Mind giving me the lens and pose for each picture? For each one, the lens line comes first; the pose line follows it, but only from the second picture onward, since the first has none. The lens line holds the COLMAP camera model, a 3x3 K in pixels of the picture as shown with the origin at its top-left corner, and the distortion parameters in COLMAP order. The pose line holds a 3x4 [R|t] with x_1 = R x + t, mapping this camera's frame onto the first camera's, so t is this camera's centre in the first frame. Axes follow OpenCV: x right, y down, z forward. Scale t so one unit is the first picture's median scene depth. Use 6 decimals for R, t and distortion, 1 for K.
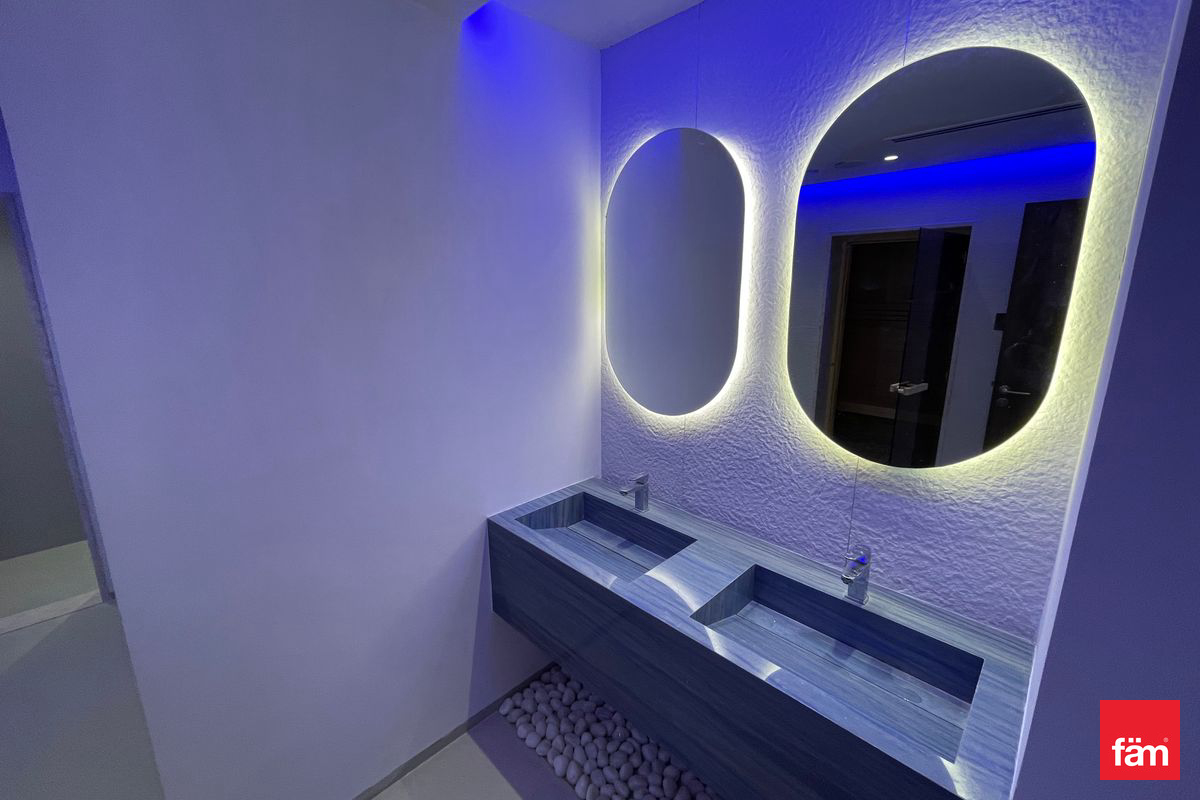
lens RADIAL K [[486.1, 0, 593.9], [0, 486.1, 403.5], [0, 0, 1]] dist [-0.004356, 0.000872]
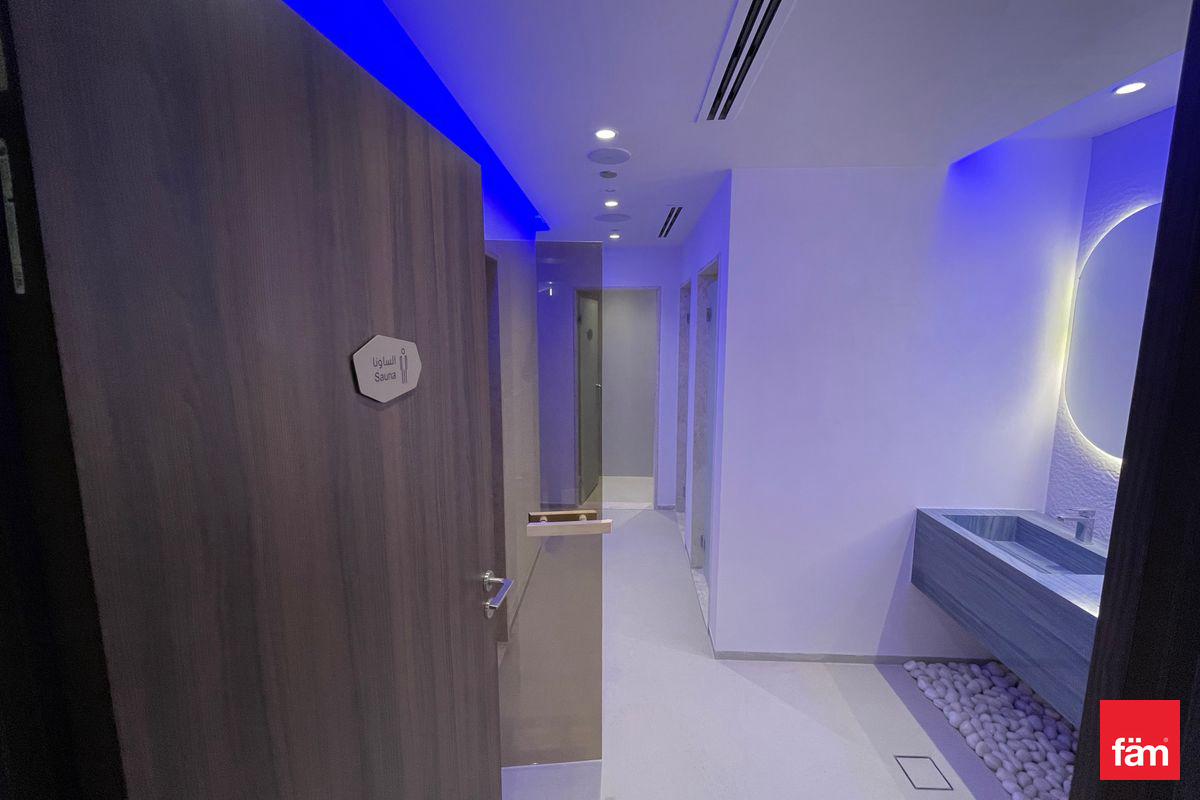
lens RADIAL K [[486.1, 0, 589.6], [0, 486.1, 396.9], [0, 0, 1]] dist [-0.004356, 0.000872]
pose [[0.669820, 0.100003, -0.735758, 0.121330], [-0.164347, 0.986280, -0.015565, 0.094048], [0.724107, 0.131345, 0.677065, -0.565089]]
